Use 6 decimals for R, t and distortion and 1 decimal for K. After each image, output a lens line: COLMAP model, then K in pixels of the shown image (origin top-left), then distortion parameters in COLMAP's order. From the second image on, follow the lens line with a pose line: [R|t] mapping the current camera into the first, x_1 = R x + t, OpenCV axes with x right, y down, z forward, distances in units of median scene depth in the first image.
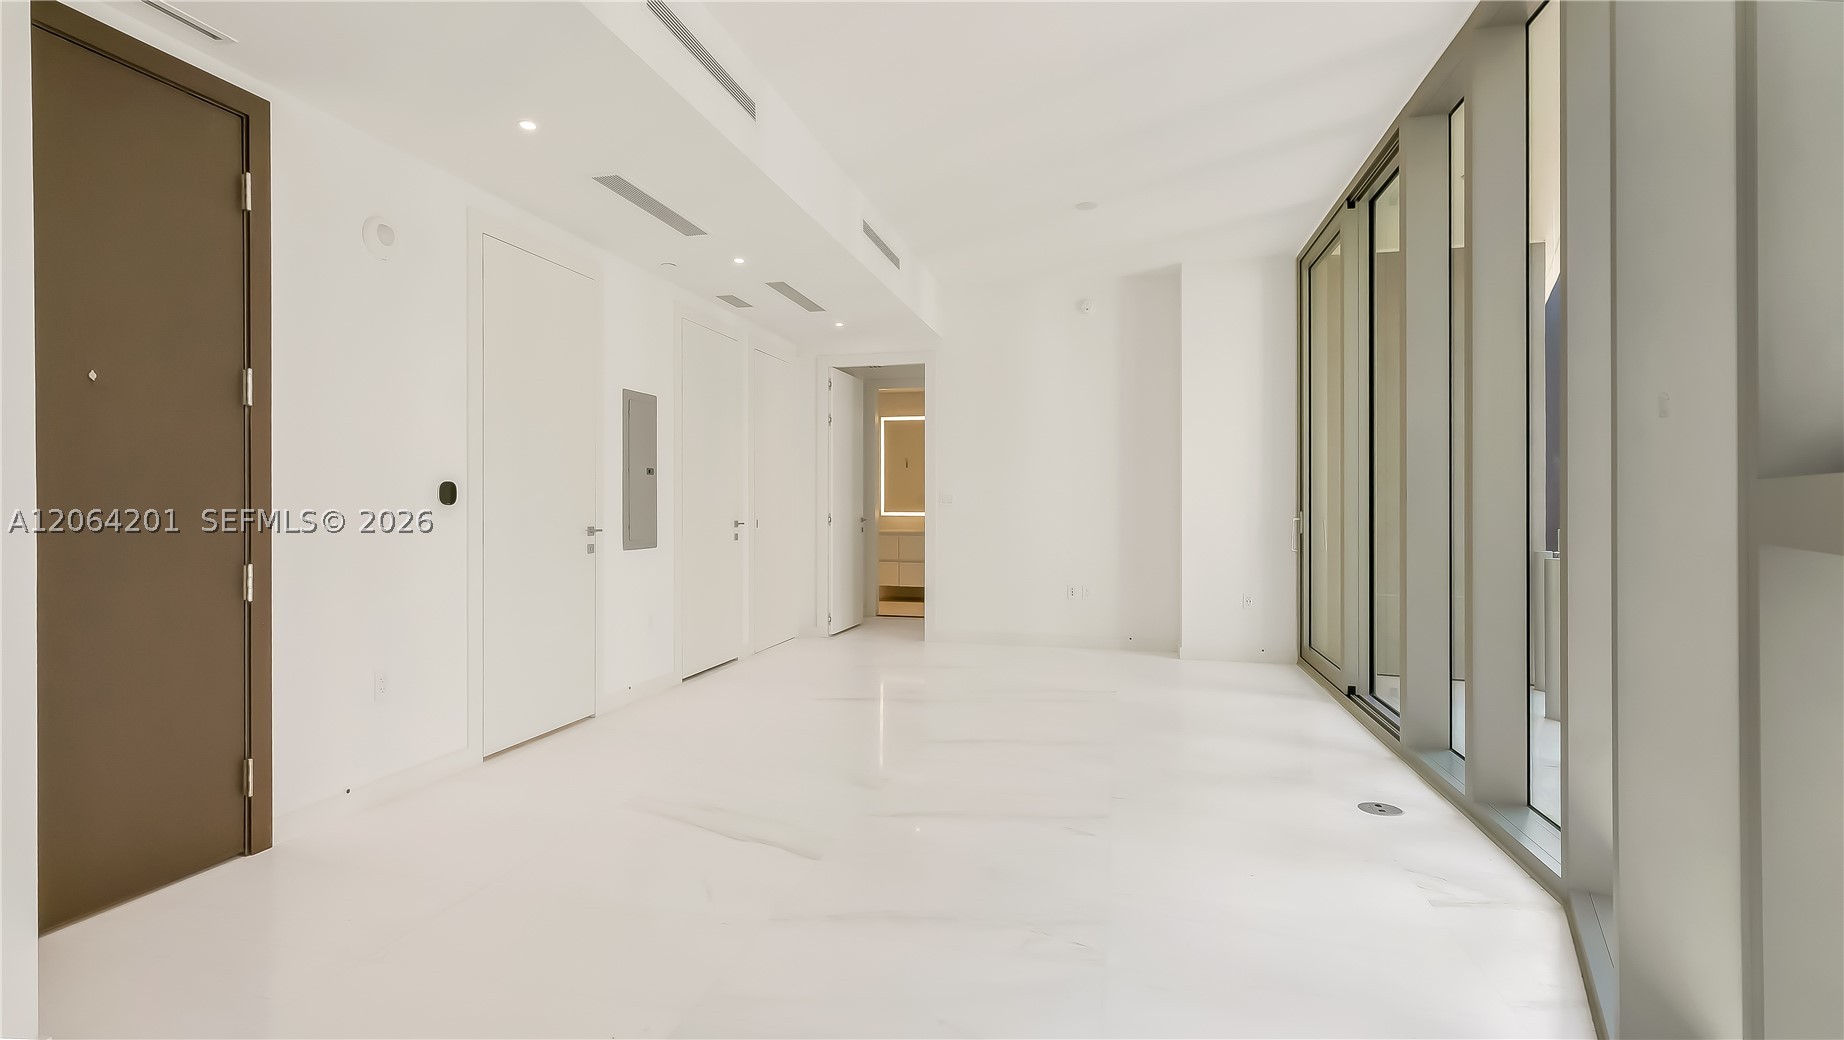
lens RADIAL K [[858.5, 0, 923.5], [0, 858.5, 512.1], [0, 0, 1]] dist [-0.004758, -0.000427]
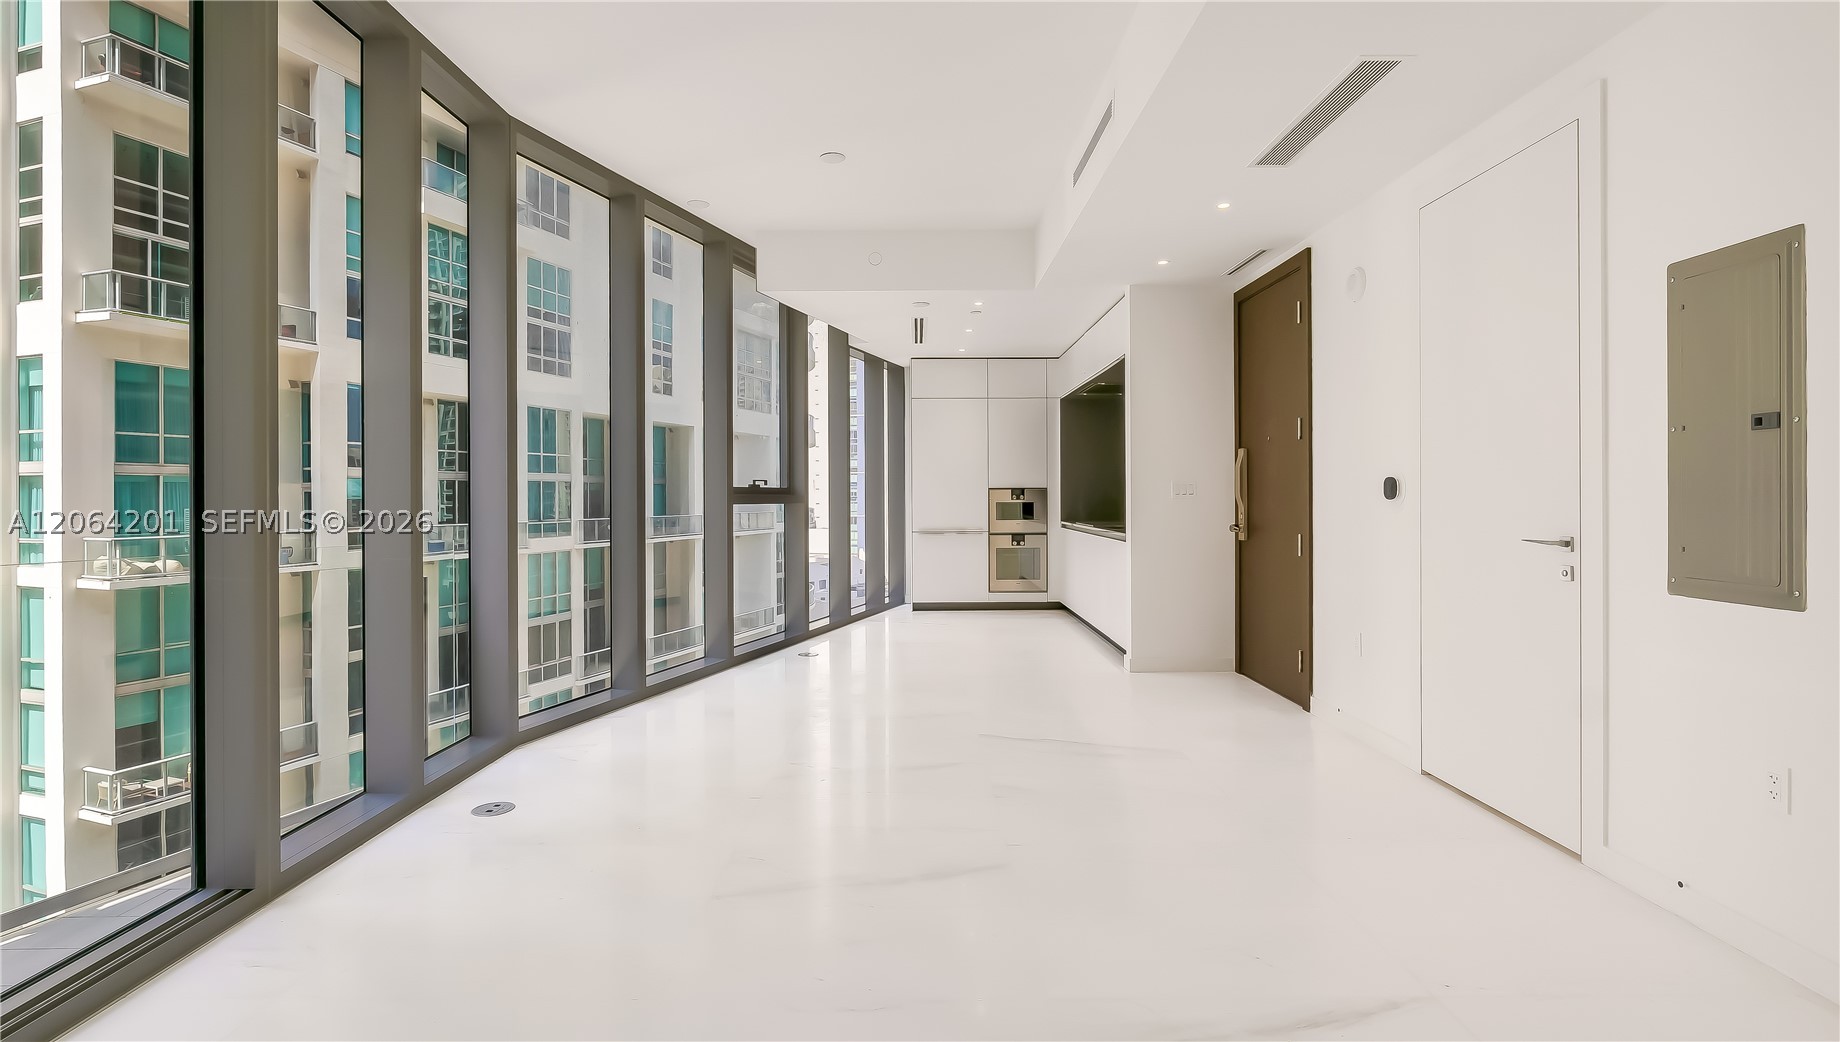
lens RADIAL K [[878.3, 0, 902.9], [0, 878.3, 494.5], [0, 0, 1]] dist [-0.000620, -0.000530]
pose [[-0.977642, 0.005263, -0.210209, 0.184516], [0.003931, 0.999969, 0.006755, -0.017258], [0.210238, 0.005778, -0.977633, 1.391812]]
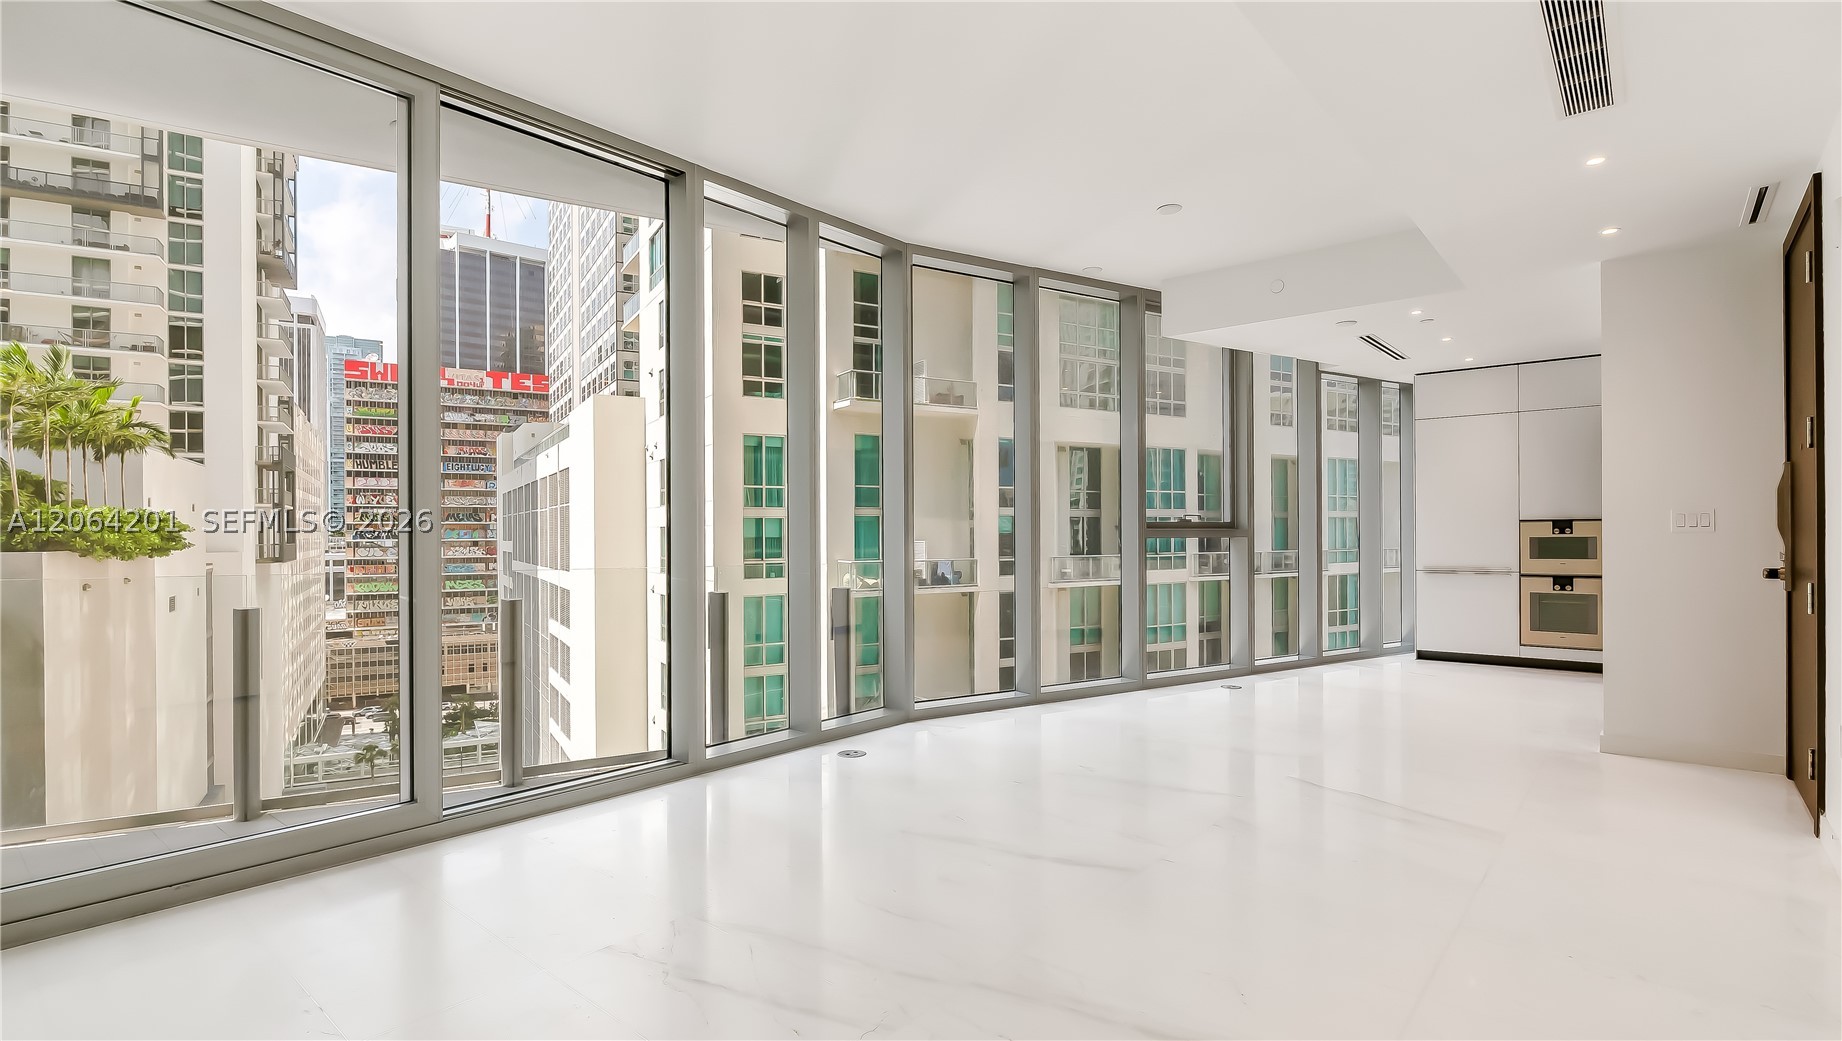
lens RADIAL K [[867.8, 0, 911.0], [0, 867.8, 527.8], [0, 0, 1]] dist [-0.003358, 0.000126]
pose [[-0.881893, 0.008874, 0.471367, -0.148878], [0.010173, 0.999948, 0.000208, -0.015229], [-0.471340, 0.004979, -0.881937, 1.458849]]
